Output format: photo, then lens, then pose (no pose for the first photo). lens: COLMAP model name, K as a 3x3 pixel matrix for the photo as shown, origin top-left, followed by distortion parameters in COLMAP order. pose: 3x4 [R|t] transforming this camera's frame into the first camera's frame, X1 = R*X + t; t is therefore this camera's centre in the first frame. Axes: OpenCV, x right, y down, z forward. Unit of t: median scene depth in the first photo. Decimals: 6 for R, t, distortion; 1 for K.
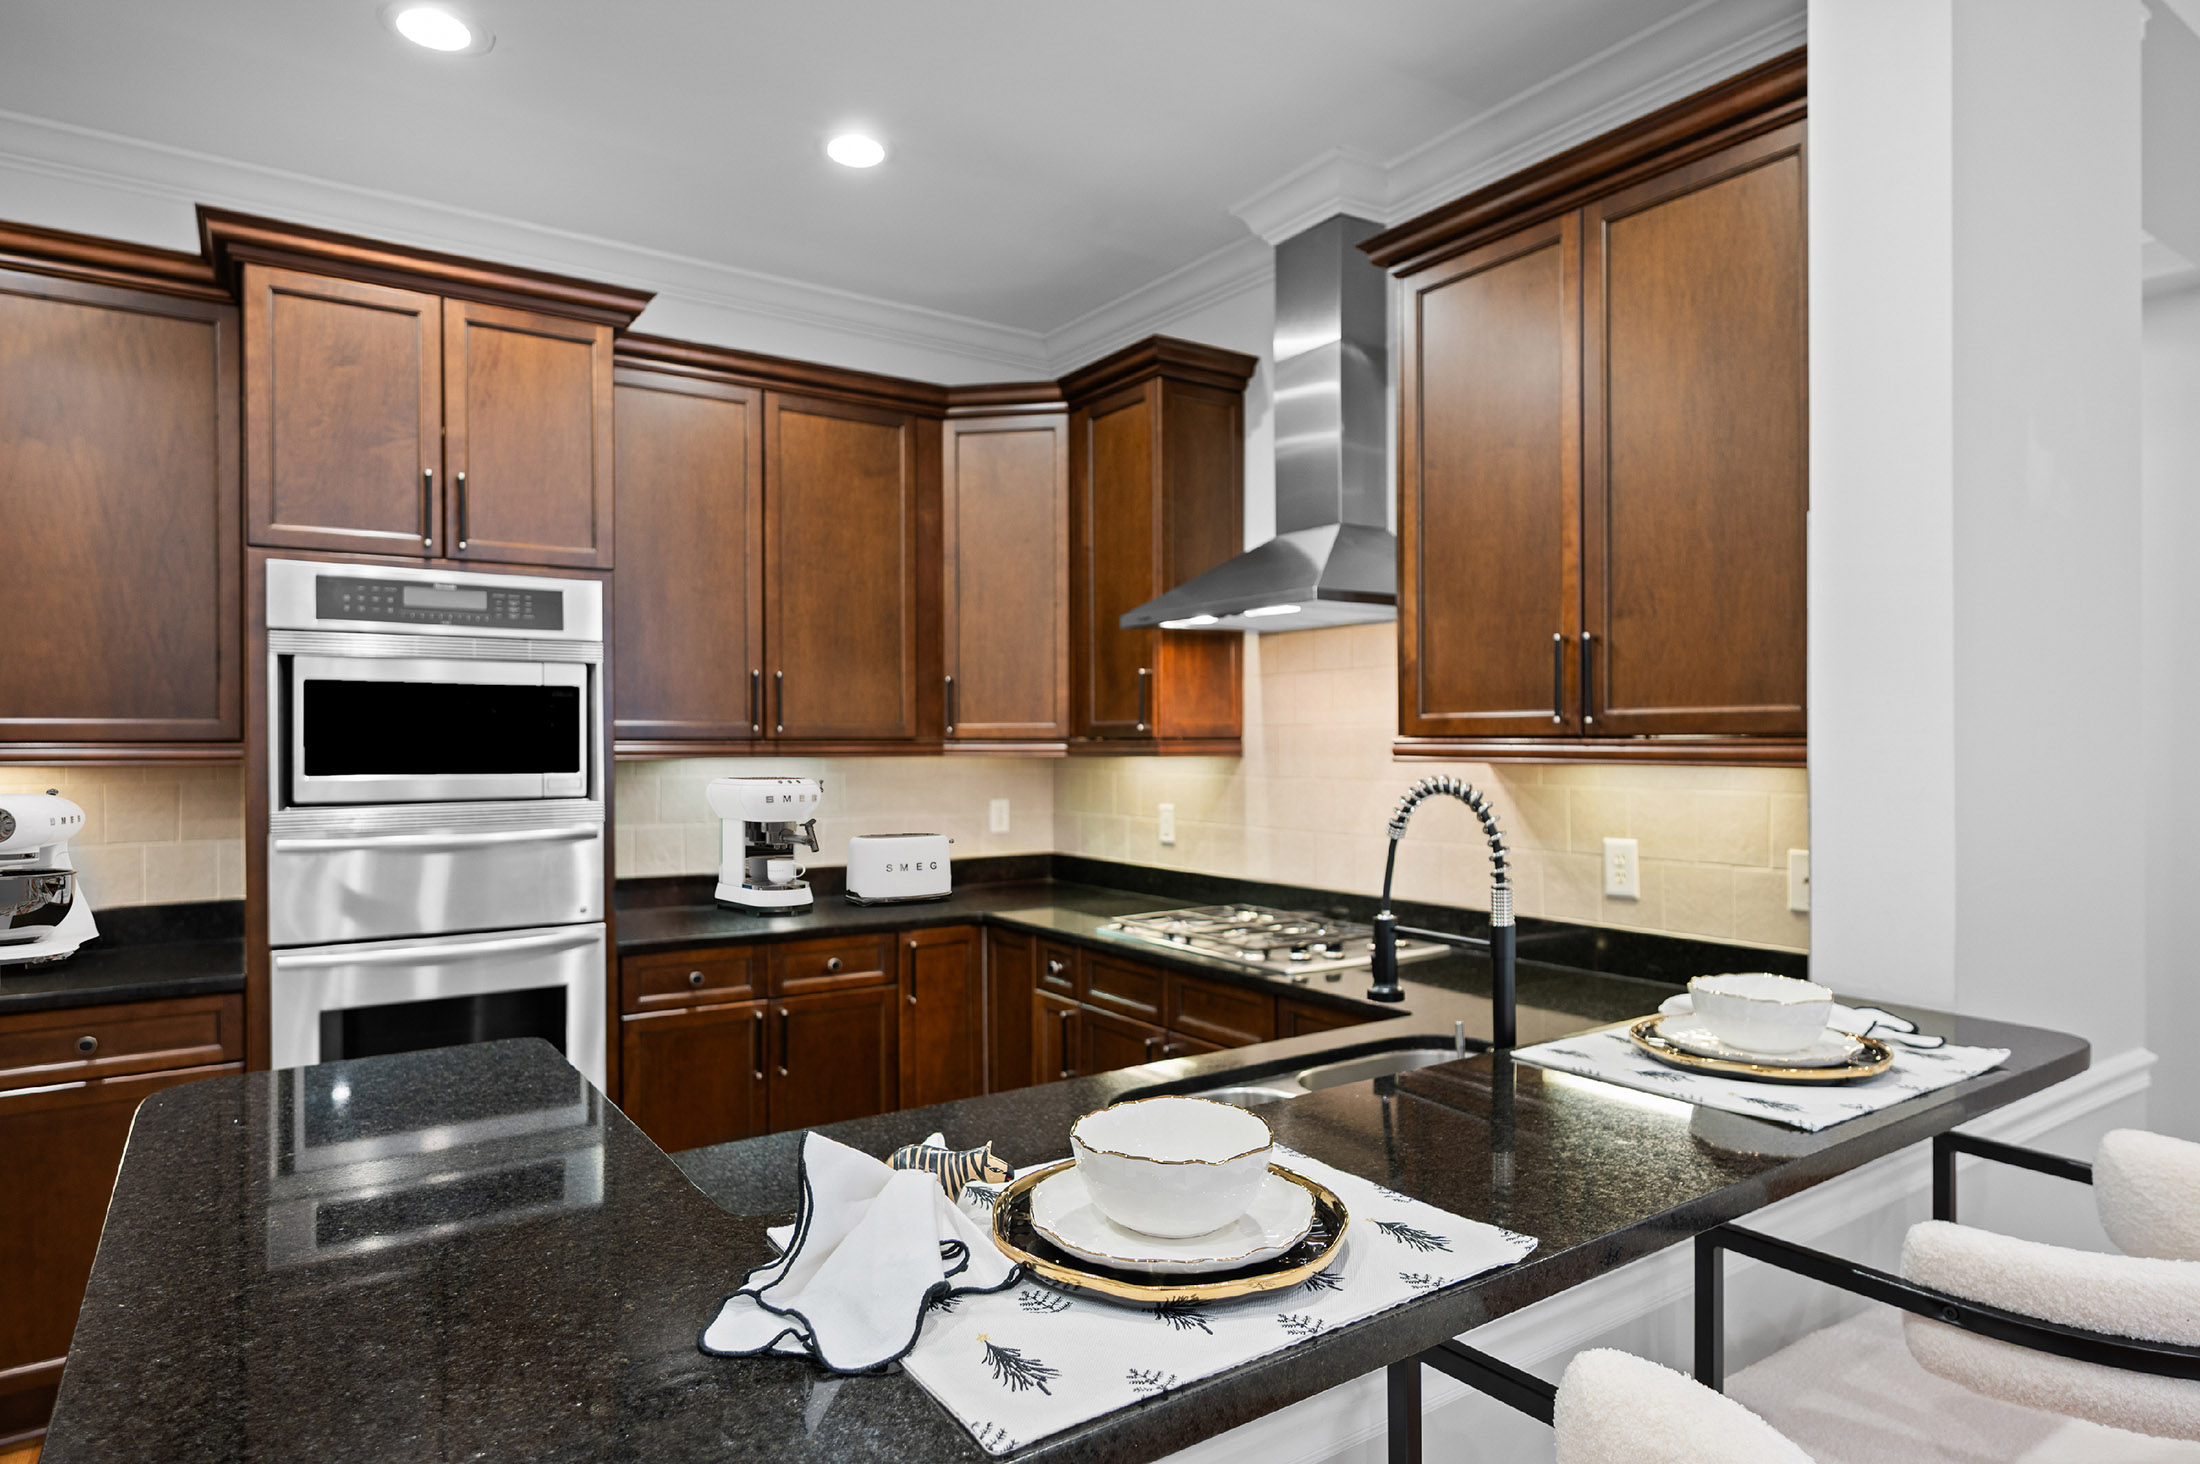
lens RADIAL K [[1248.7, 0, 1102.1], [0, 1248.7, 743.5], [0, 0, 1]] dist [-0.000475, 0.000186]
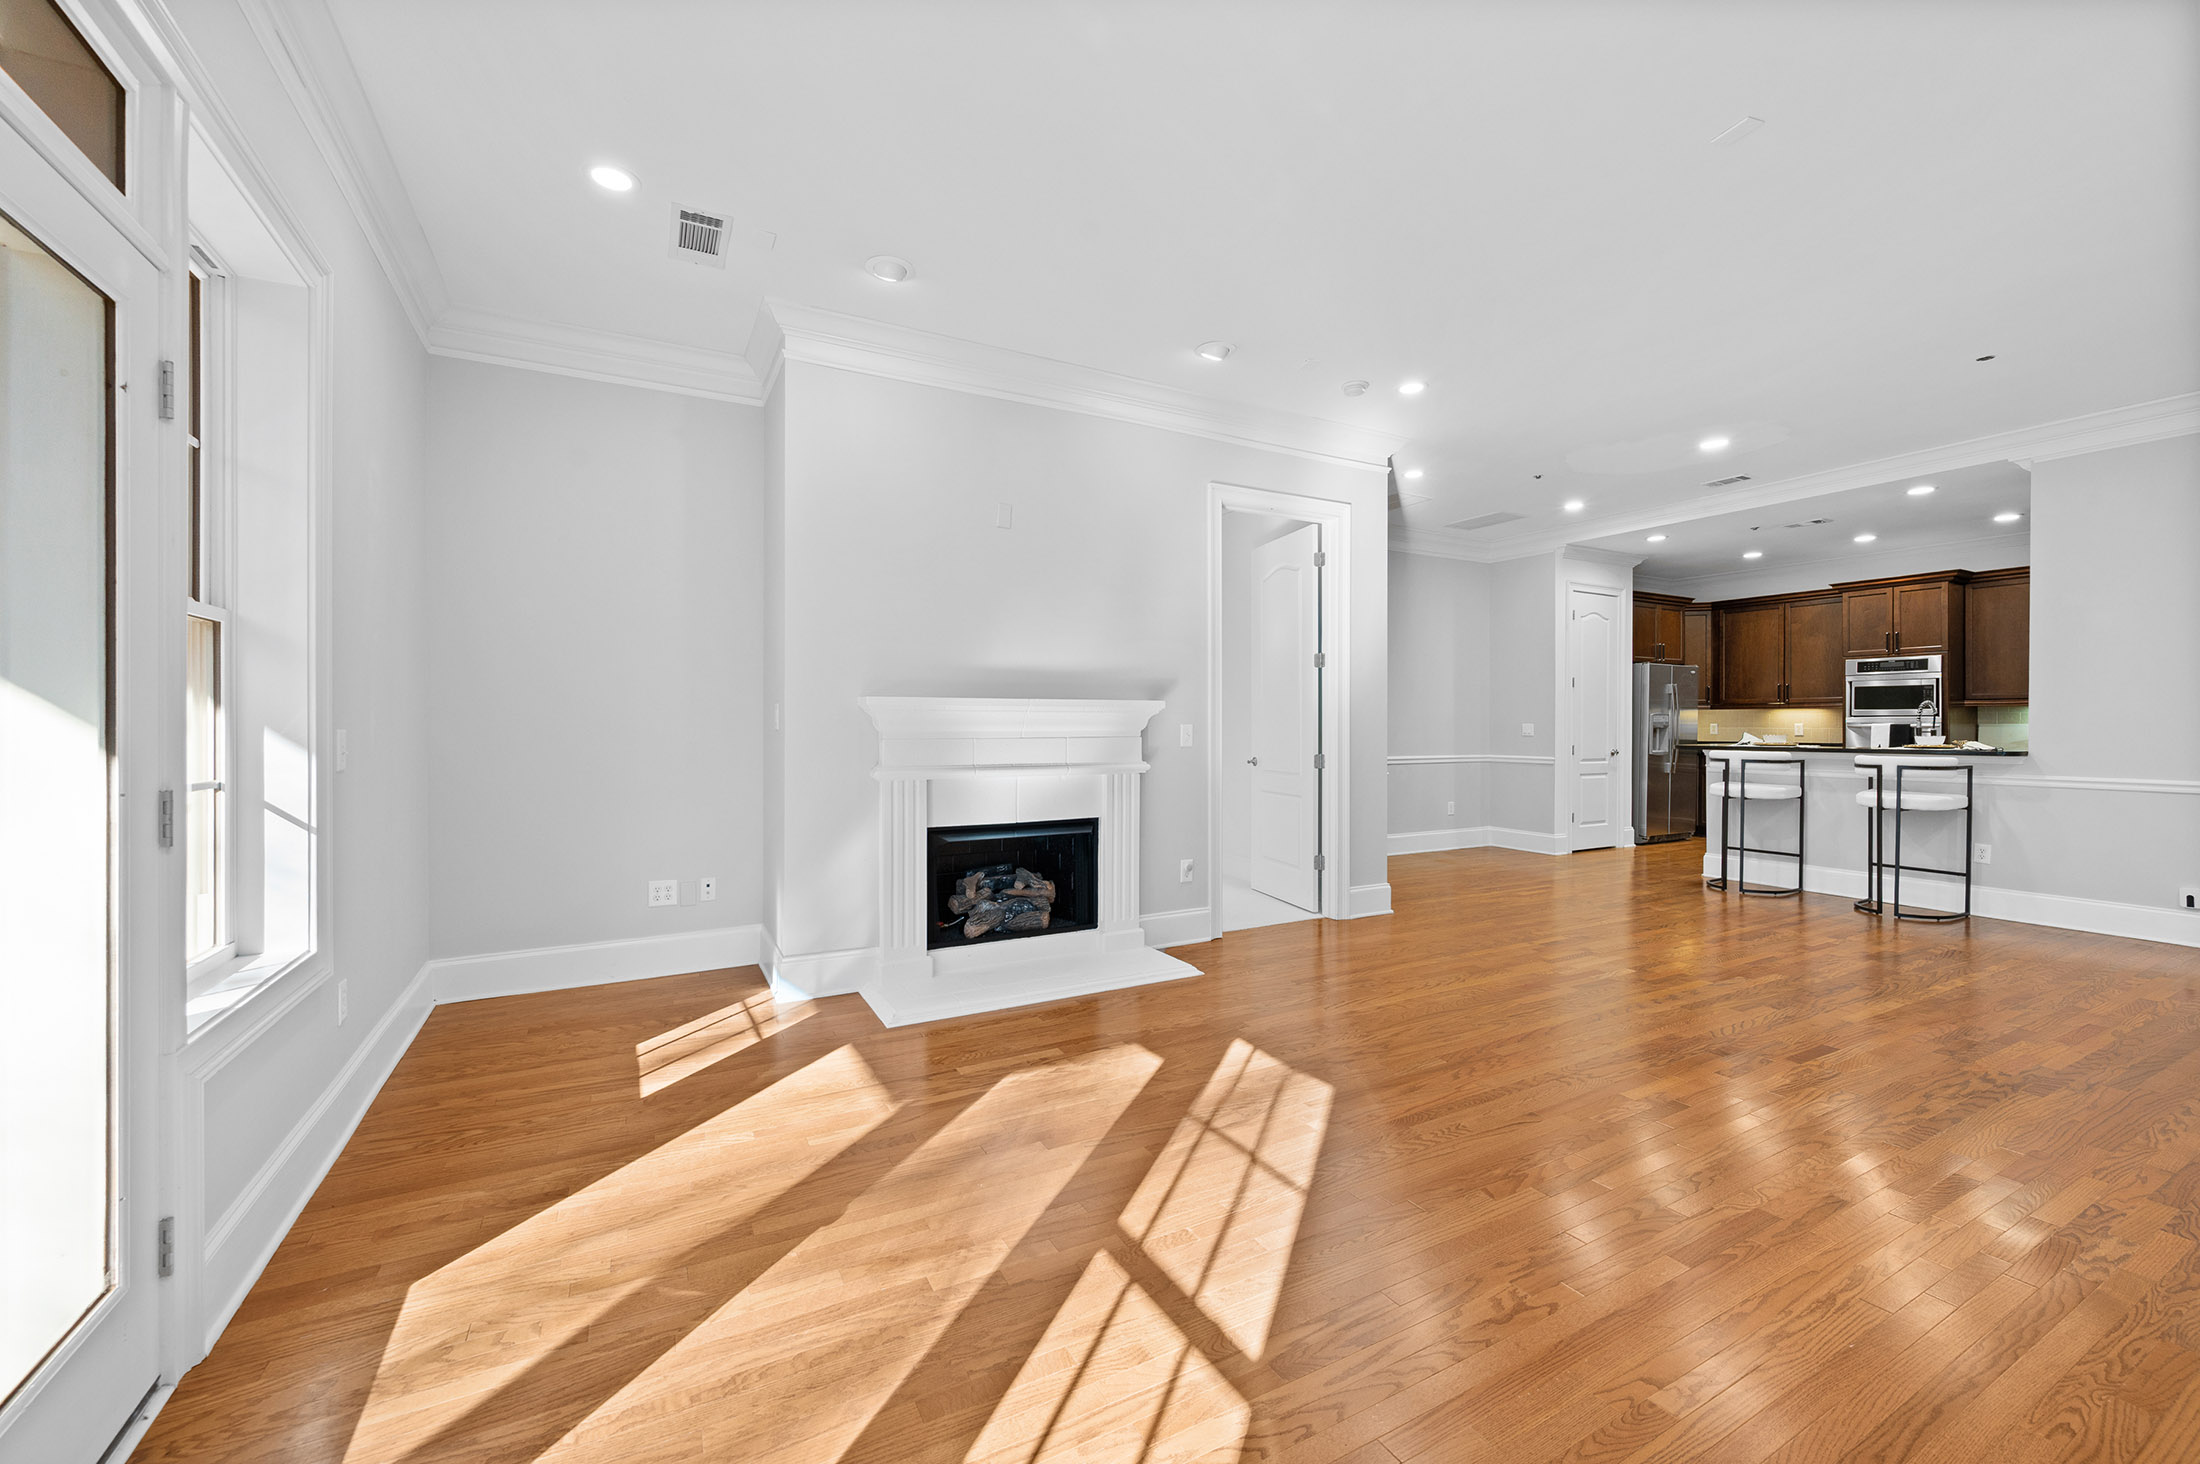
lens RADIAL K [[877.3, 0, 1106.4], [0, 877.3, 719.1], [0, 0, 1]] dist [-0.000015, 0.000415]
pose [[-0.098551, -0.007679, -0.995102, 2.417379], [-0.005116, 0.999961, -0.007210, 0.087712], [0.995119, 0.004380, -0.098587, -1.167886]]
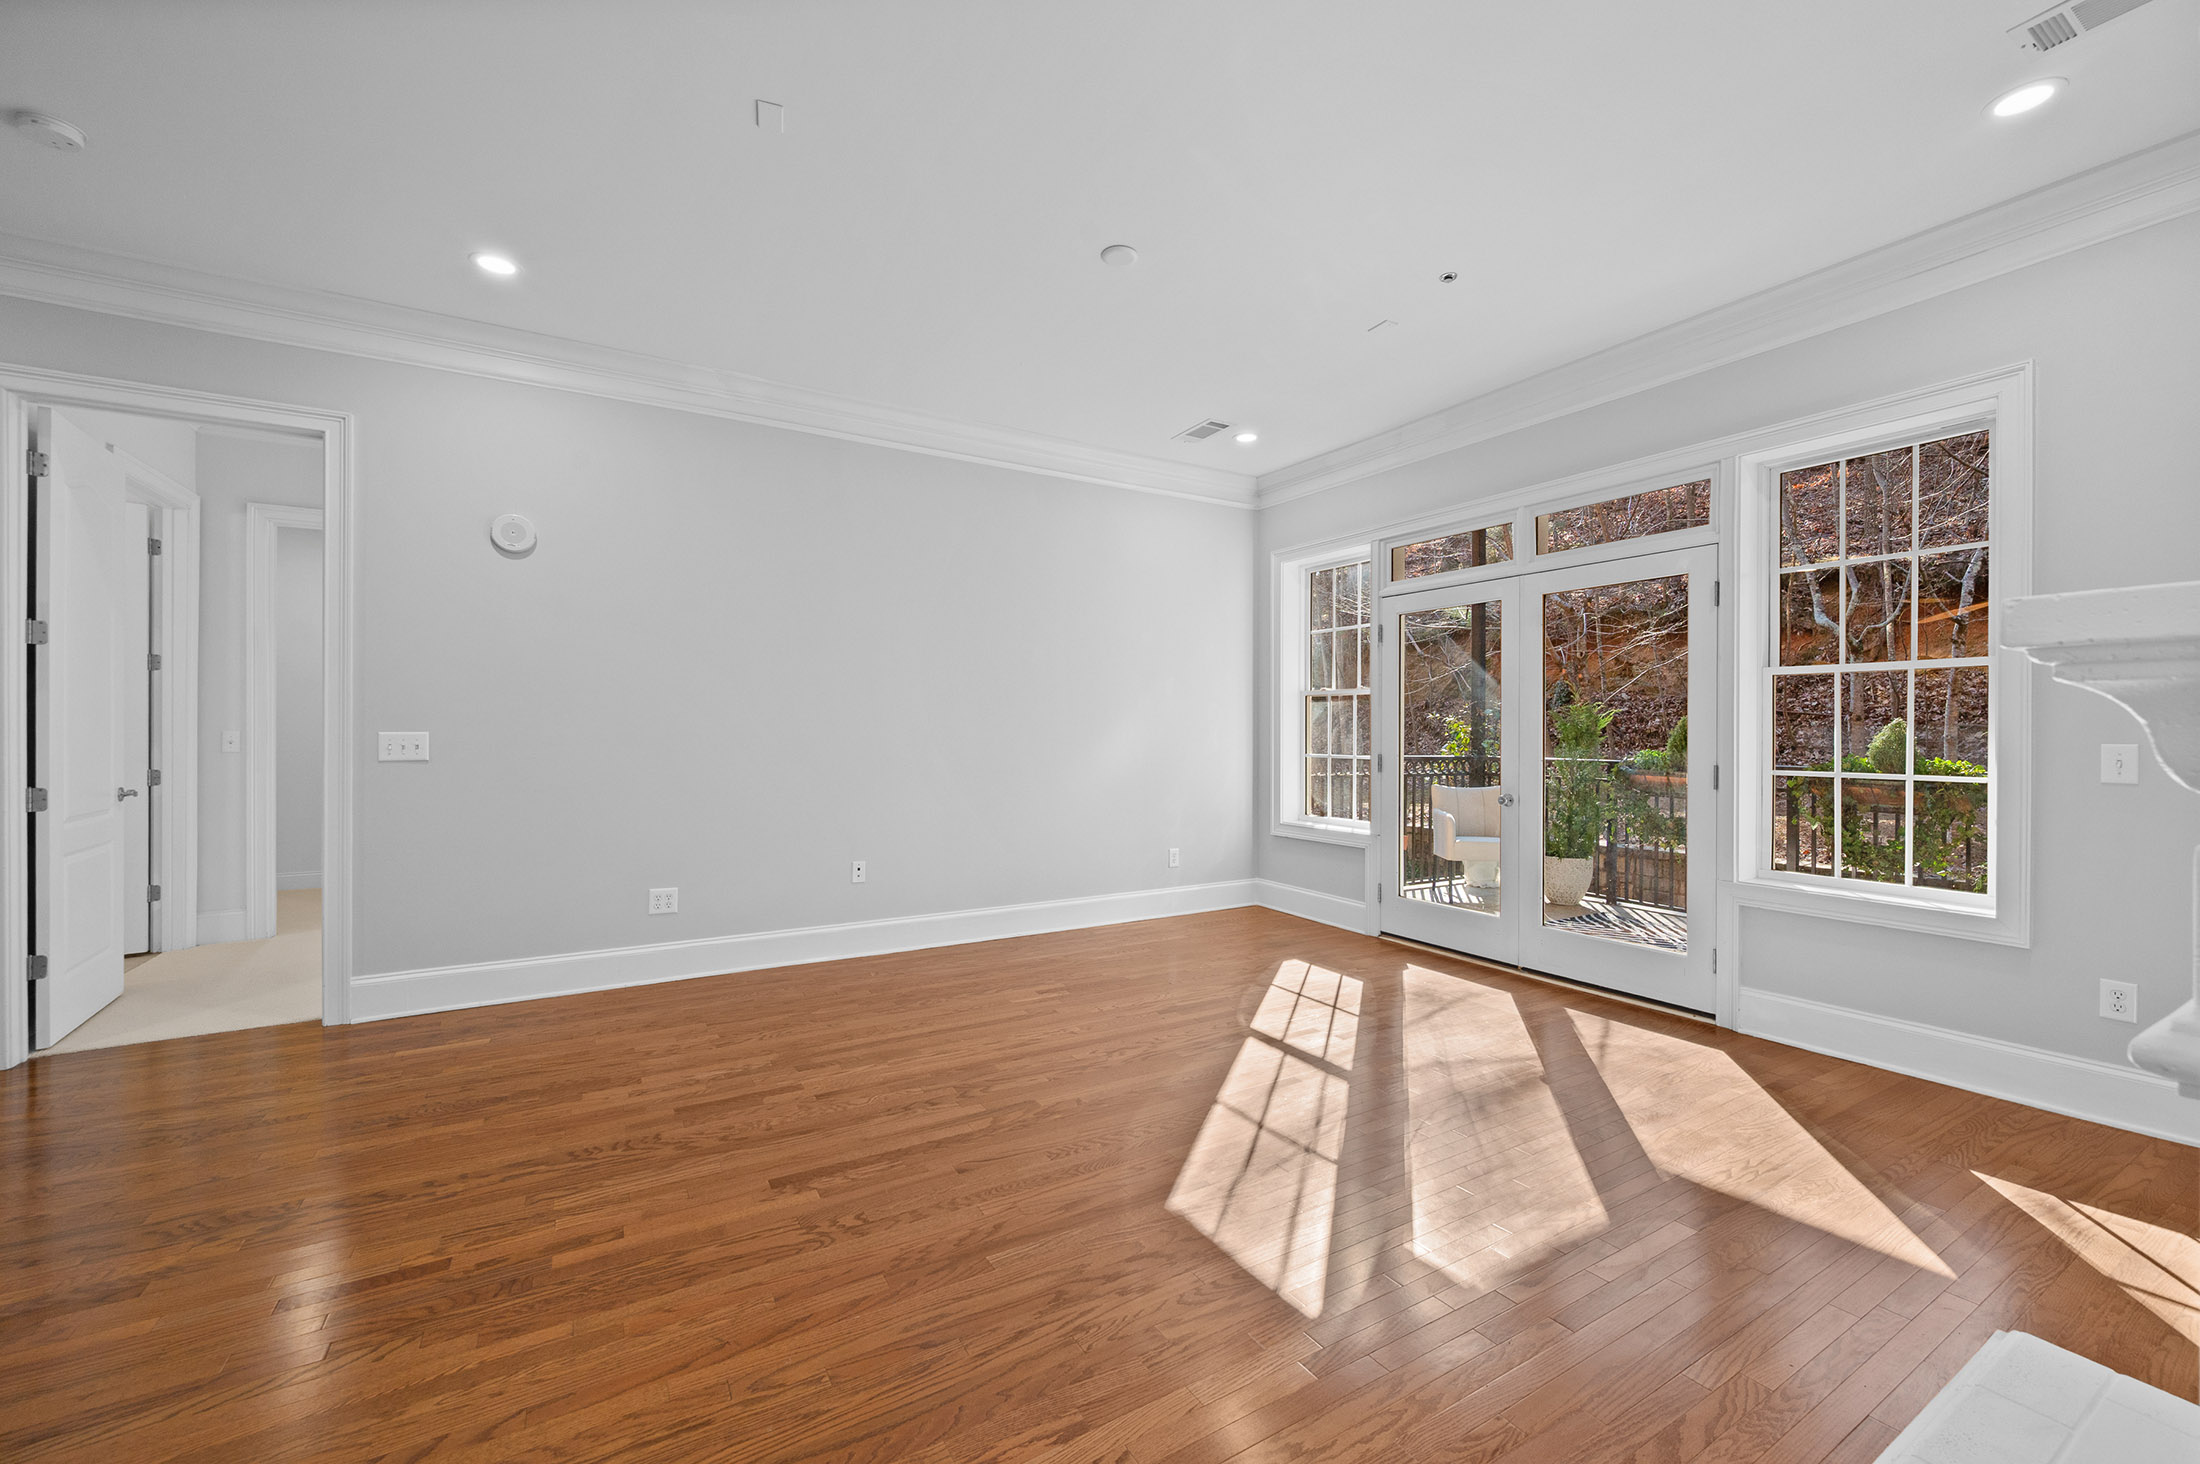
lens RADIAL K [[877.3, 0, 1105.8], [0, 877.3, 725.8], [0, 0, 1]] dist [-0.000015, 0.000415]
pose [[0.055512, 0.003071, 0.998453, 0.657463], [0.005450, 0.999979, -0.003378, 0.075748], [-0.998443, 0.005629, 0.055494, -1.001592]]
